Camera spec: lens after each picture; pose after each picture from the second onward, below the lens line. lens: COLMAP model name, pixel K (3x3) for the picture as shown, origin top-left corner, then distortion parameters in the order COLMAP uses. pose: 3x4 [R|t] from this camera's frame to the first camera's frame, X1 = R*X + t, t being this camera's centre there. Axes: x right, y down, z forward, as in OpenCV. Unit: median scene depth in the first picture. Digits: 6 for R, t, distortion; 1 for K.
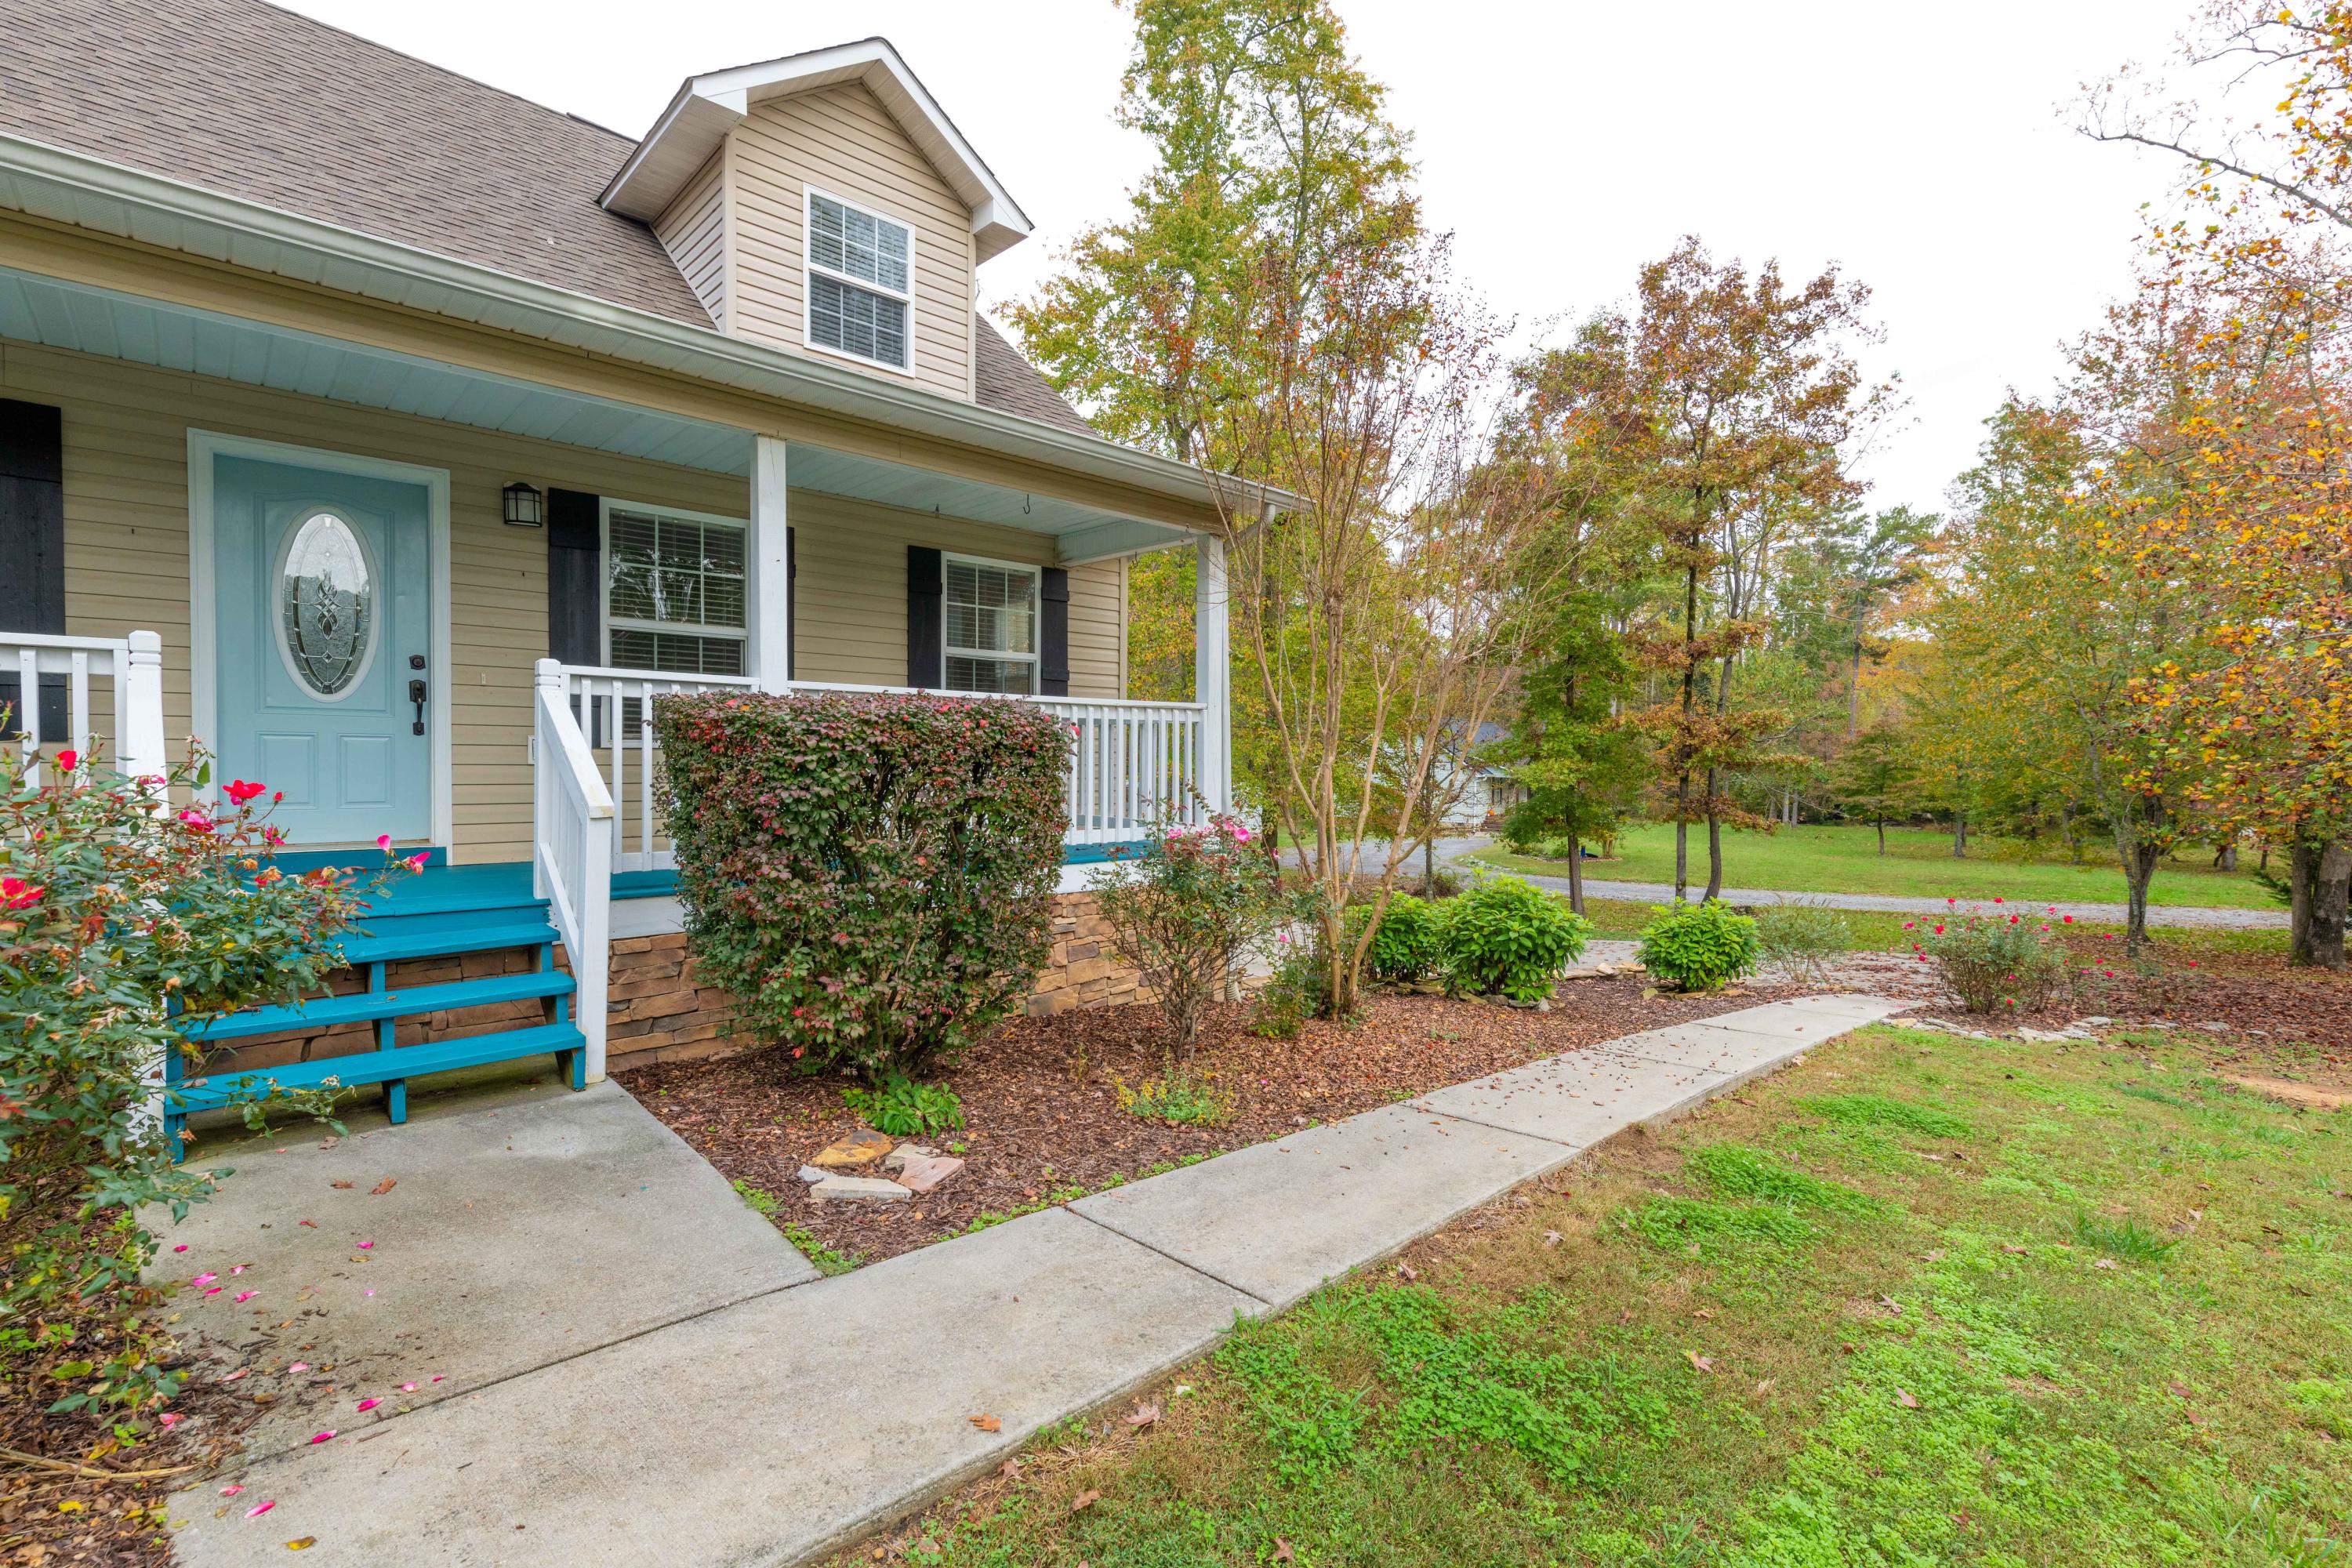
lens RADIAL K [[1027.3, 0, 1182.0], [0, 1027.3, 766.5], [0, 0, 1]] dist [-0.000573, 0.000118]
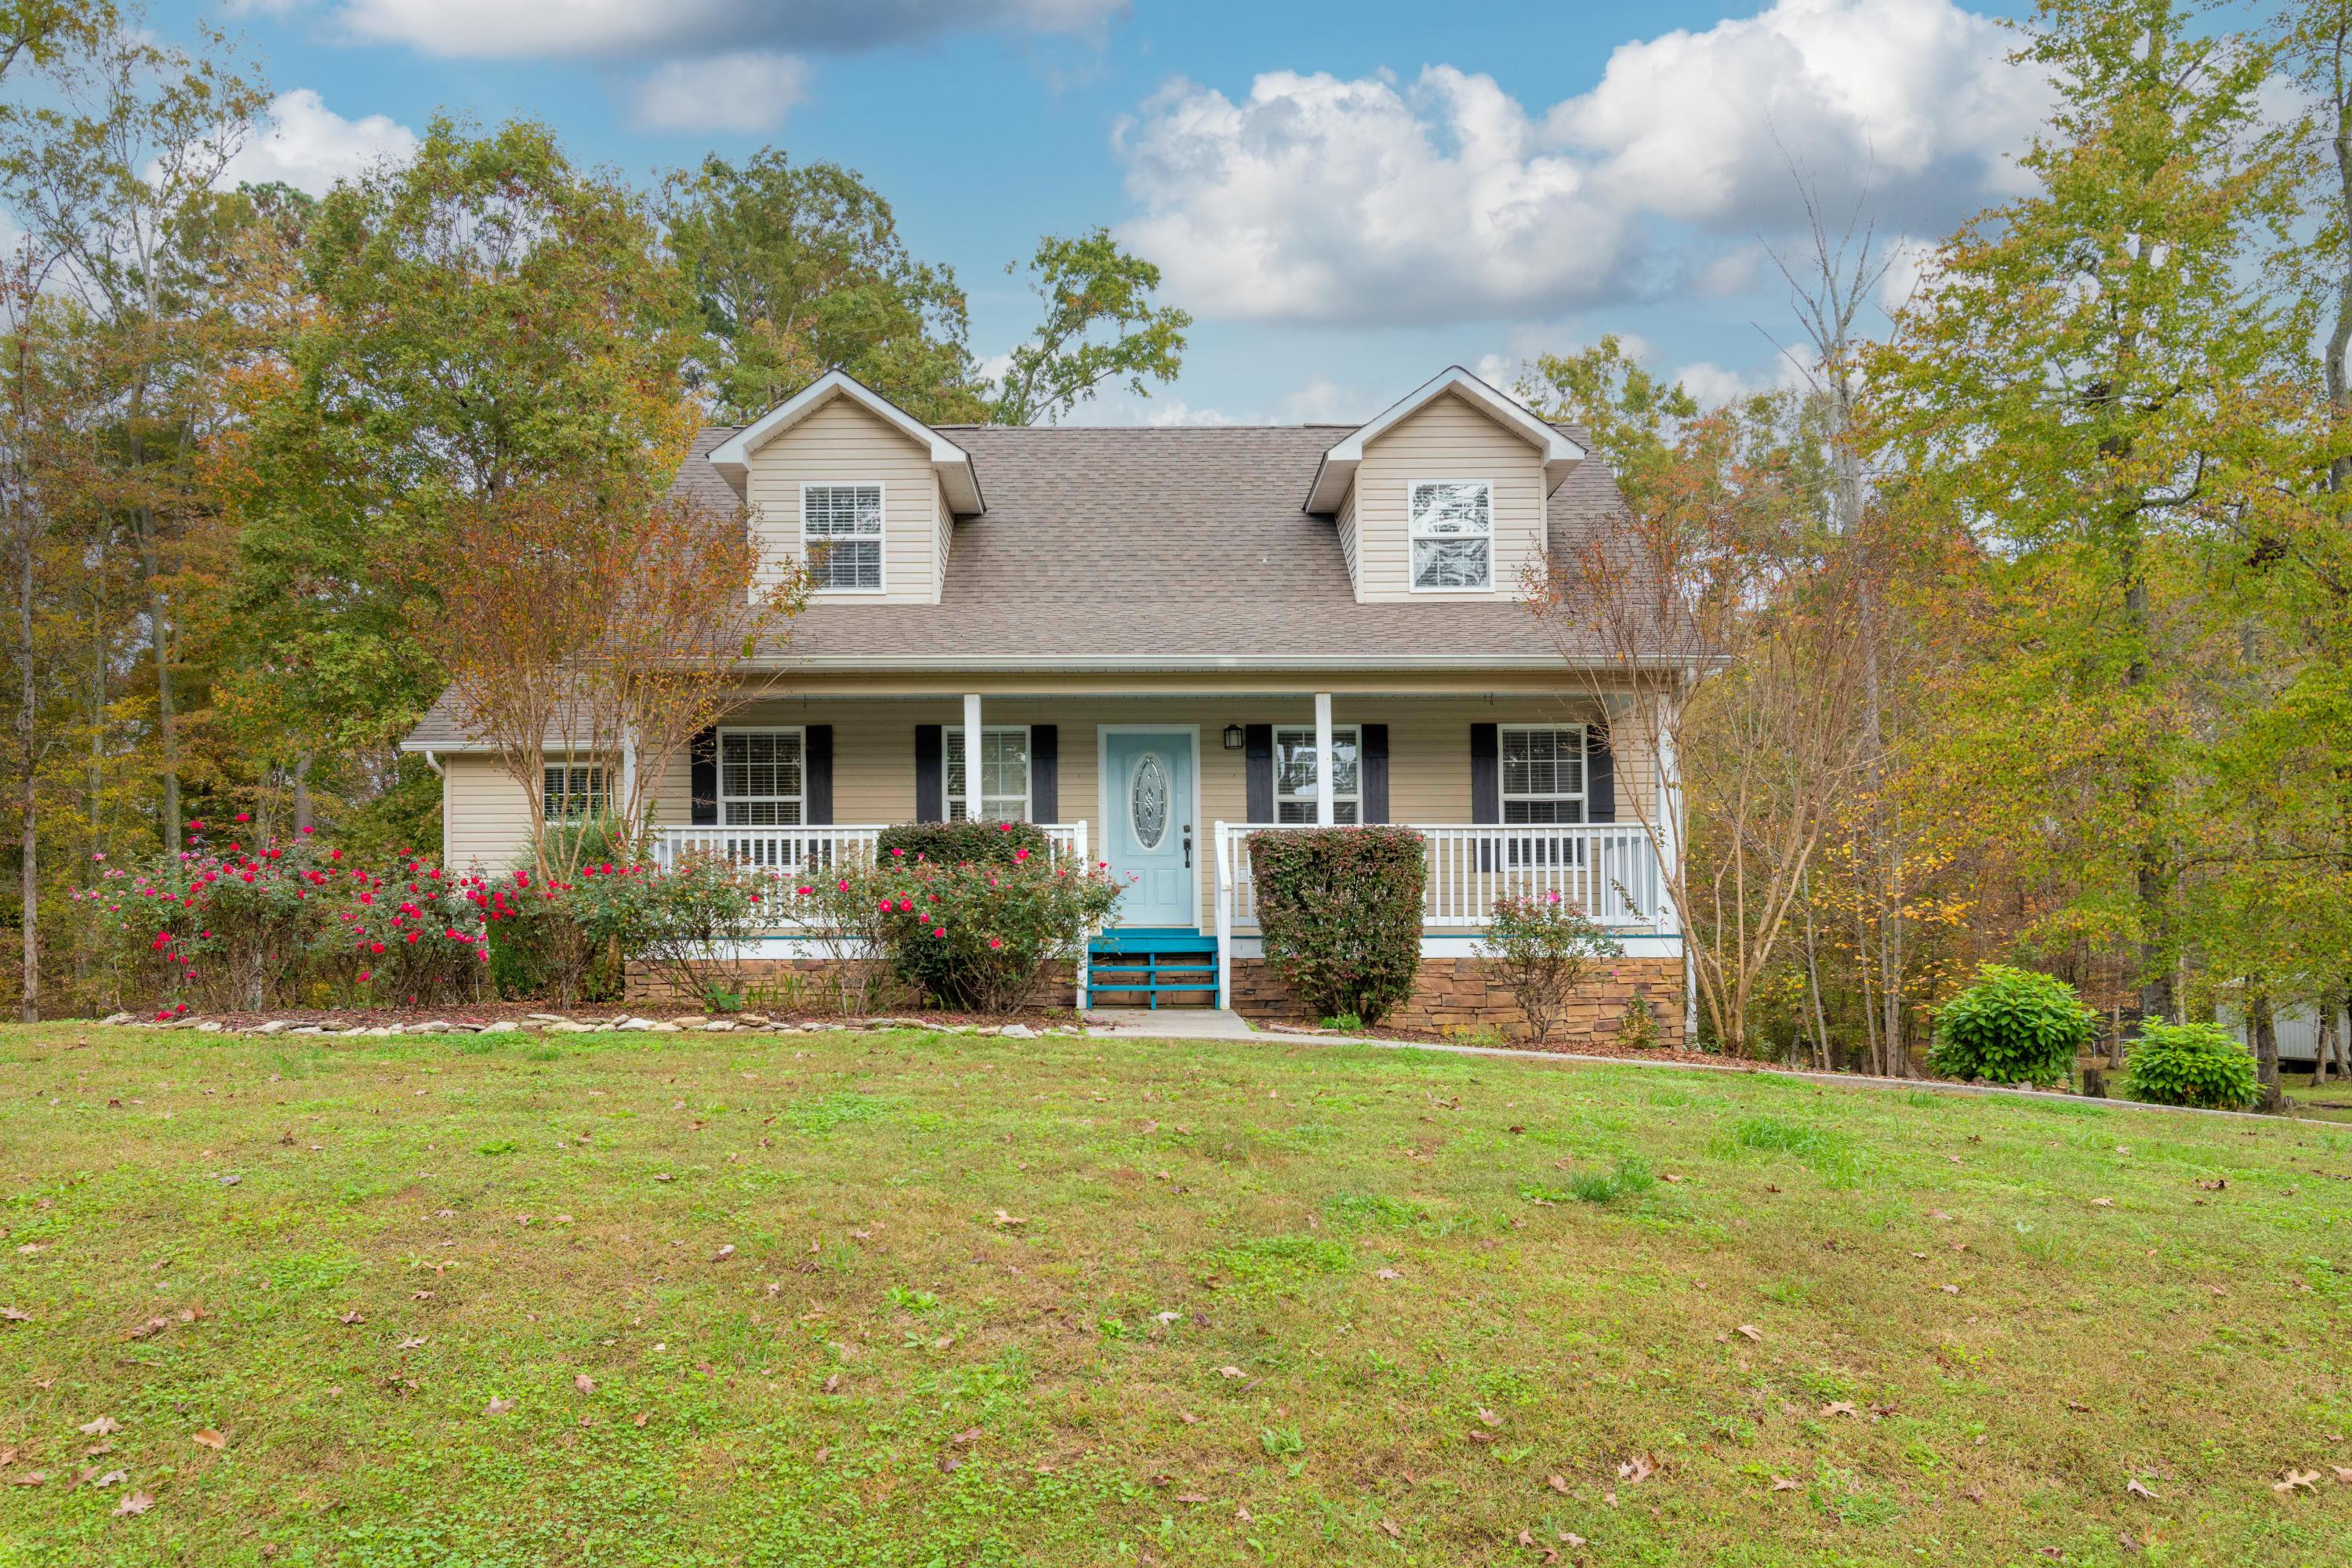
lens RADIAL K [[1635.7, 0, 1176.0], [0, 1635.7, 784.0], [0, 0, 1]] dist [-0.000045, -0.000021]
pose [[0.739620, -0.085176, -0.667613, 1.216461], [0.005782, 0.992727, -0.120249, 0.172969], [0.673000, 0.085078, 0.734733, -1.187125]]
